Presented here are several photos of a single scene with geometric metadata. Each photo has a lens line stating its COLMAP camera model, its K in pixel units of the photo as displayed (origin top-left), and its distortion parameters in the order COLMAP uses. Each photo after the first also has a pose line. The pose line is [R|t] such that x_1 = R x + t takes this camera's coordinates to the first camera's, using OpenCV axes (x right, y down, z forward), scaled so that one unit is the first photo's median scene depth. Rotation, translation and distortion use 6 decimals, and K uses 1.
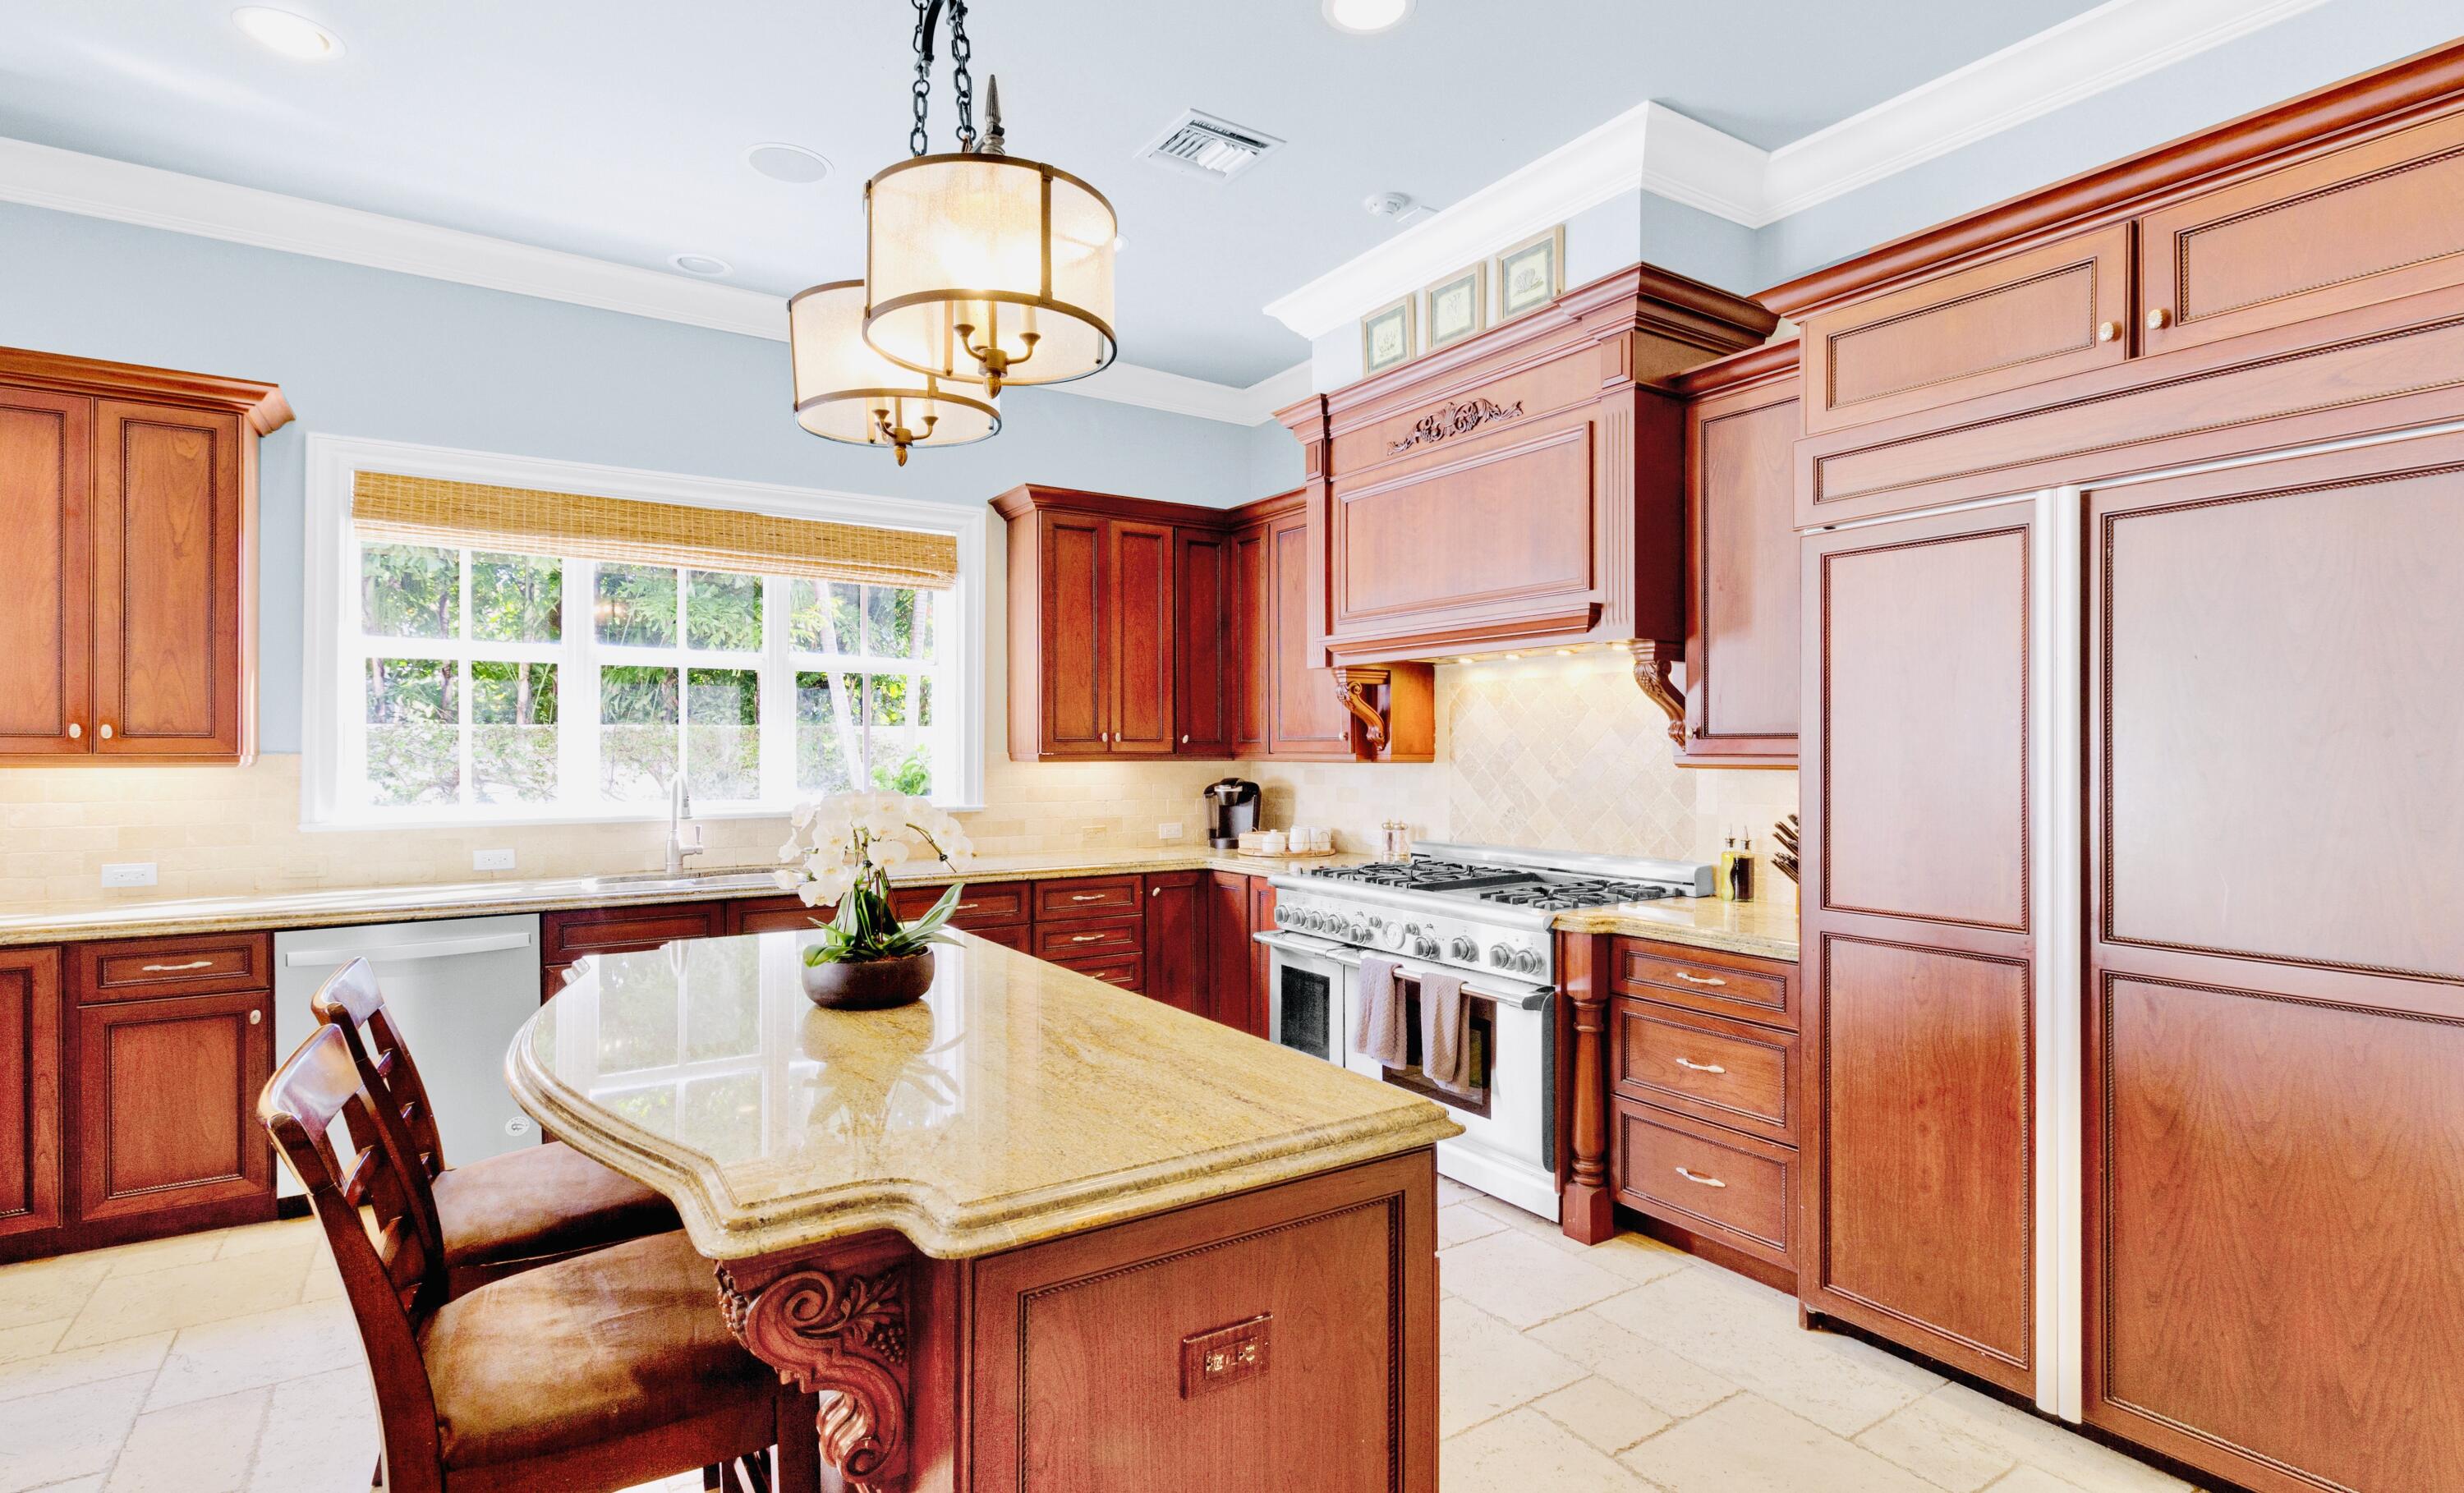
lens RADIAL K [[1184.3, 0, 1247.9], [0, 1184.3, 753.1], [0, 0, 1]] dist [-0.002017, 0.000139]
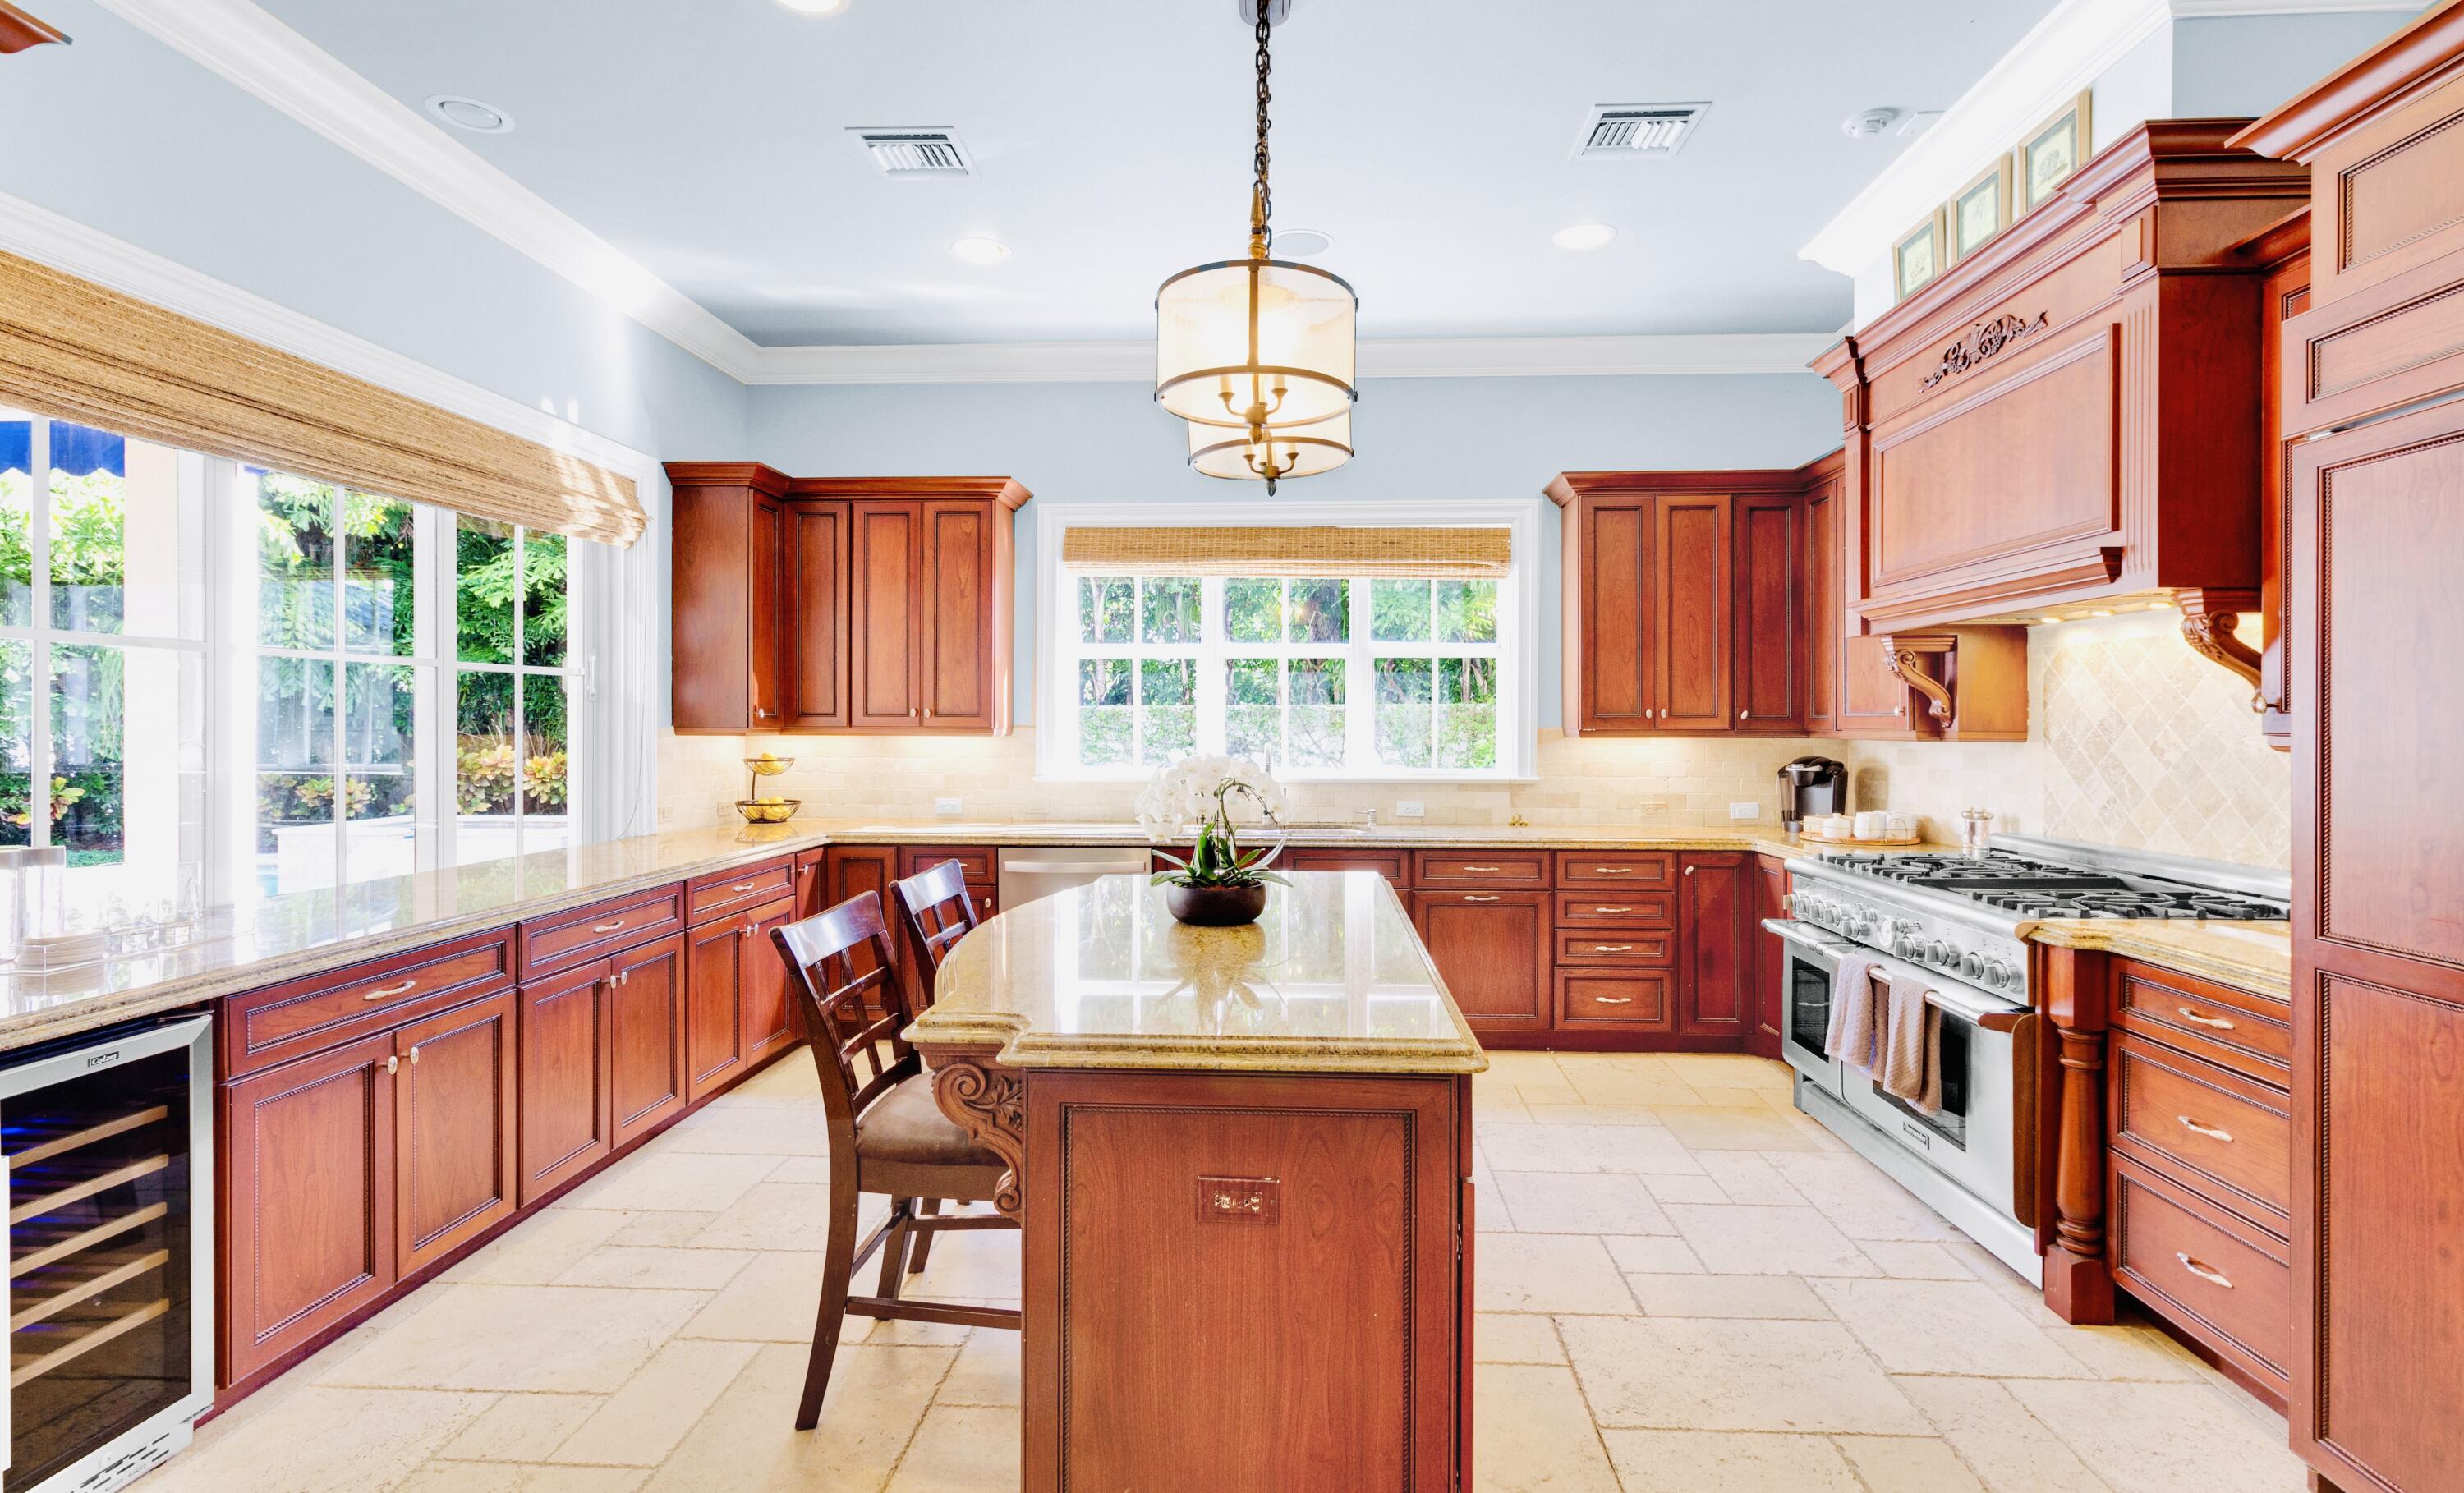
lens RADIAL K [[1184.3, 0, 1258.2], [0, 1184.3, 731.3], [0, 0, 1]] dist [-0.002017, 0.000139]
pose [[0.805840, 0.004381, -0.592117, 0.298467], [-0.003628, 0.999990, 0.002460, 0.000546], [0.592122, 0.000166, 0.805848, -0.005149]]
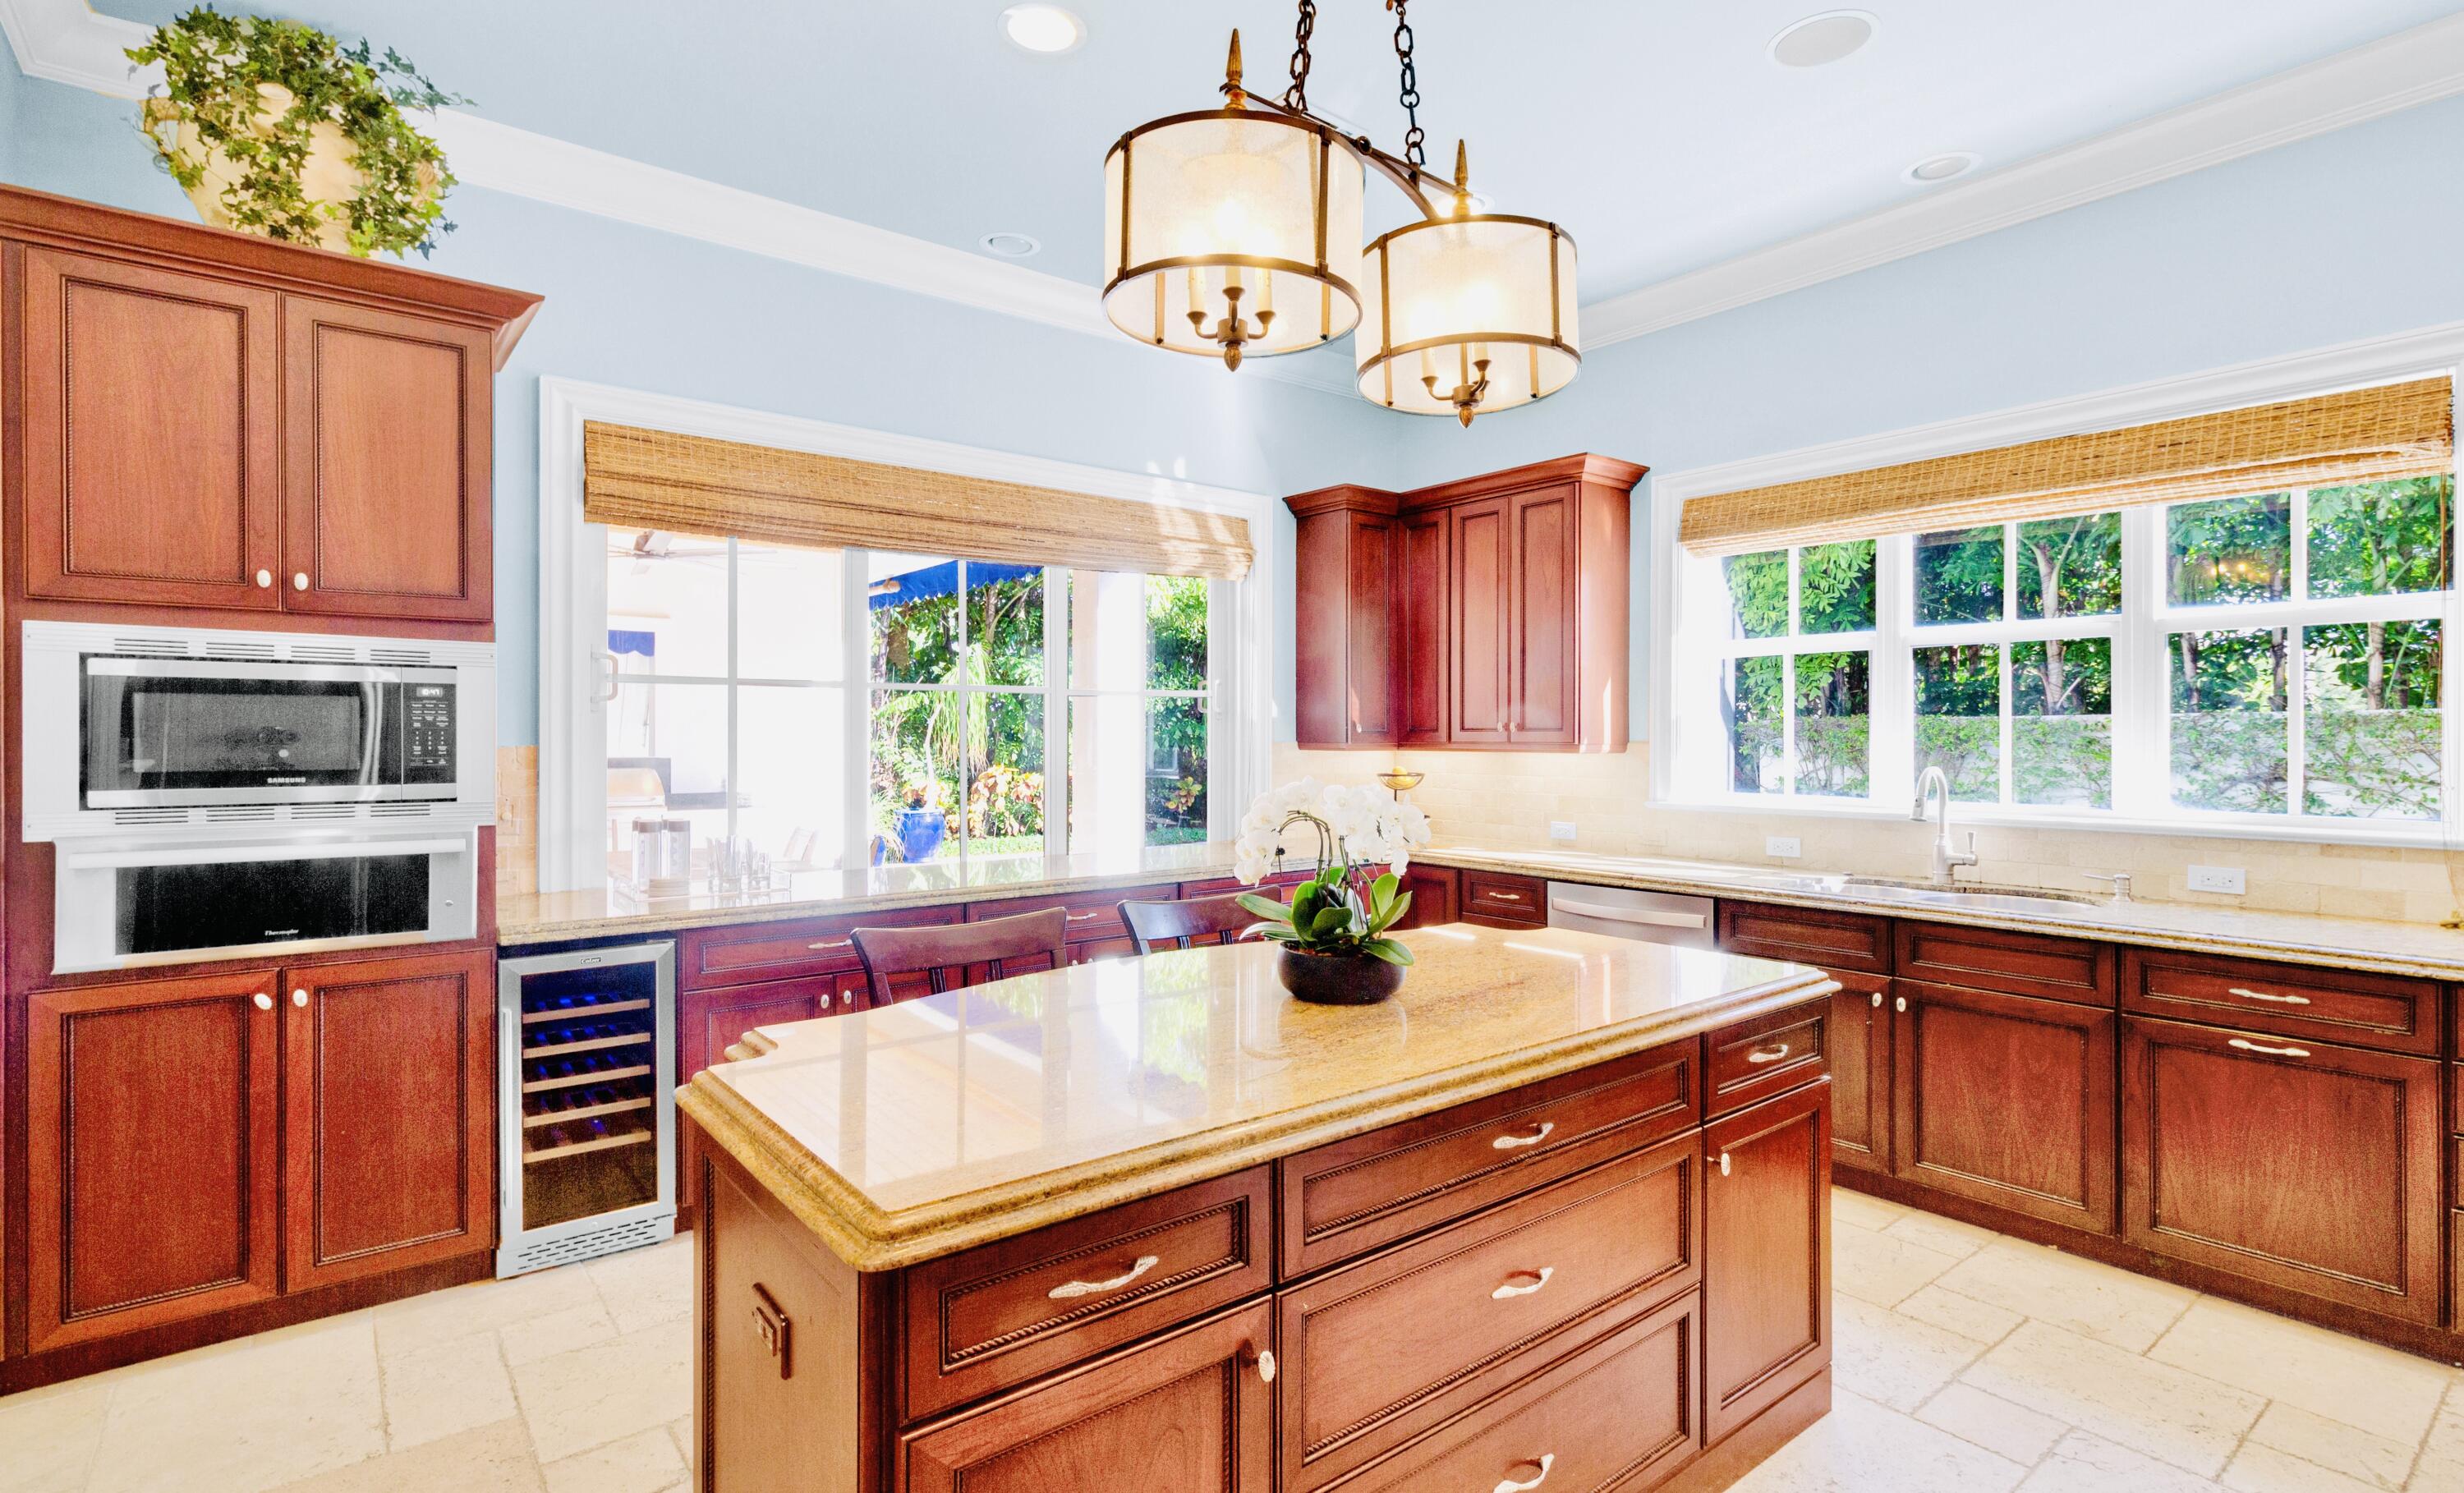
lens RADIAL K [[1184.3, 0, 1237.8], [0, 1184.3, 743.1], [0, 0, 1]] dist [-0.002017, 0.000139]
pose [[0.076865, 0.003979, -0.997034, 0.412594], [-0.004651, 0.999983, 0.003632, -0.002645], [0.997031, 0.004358, 0.076882, 0.523867]]
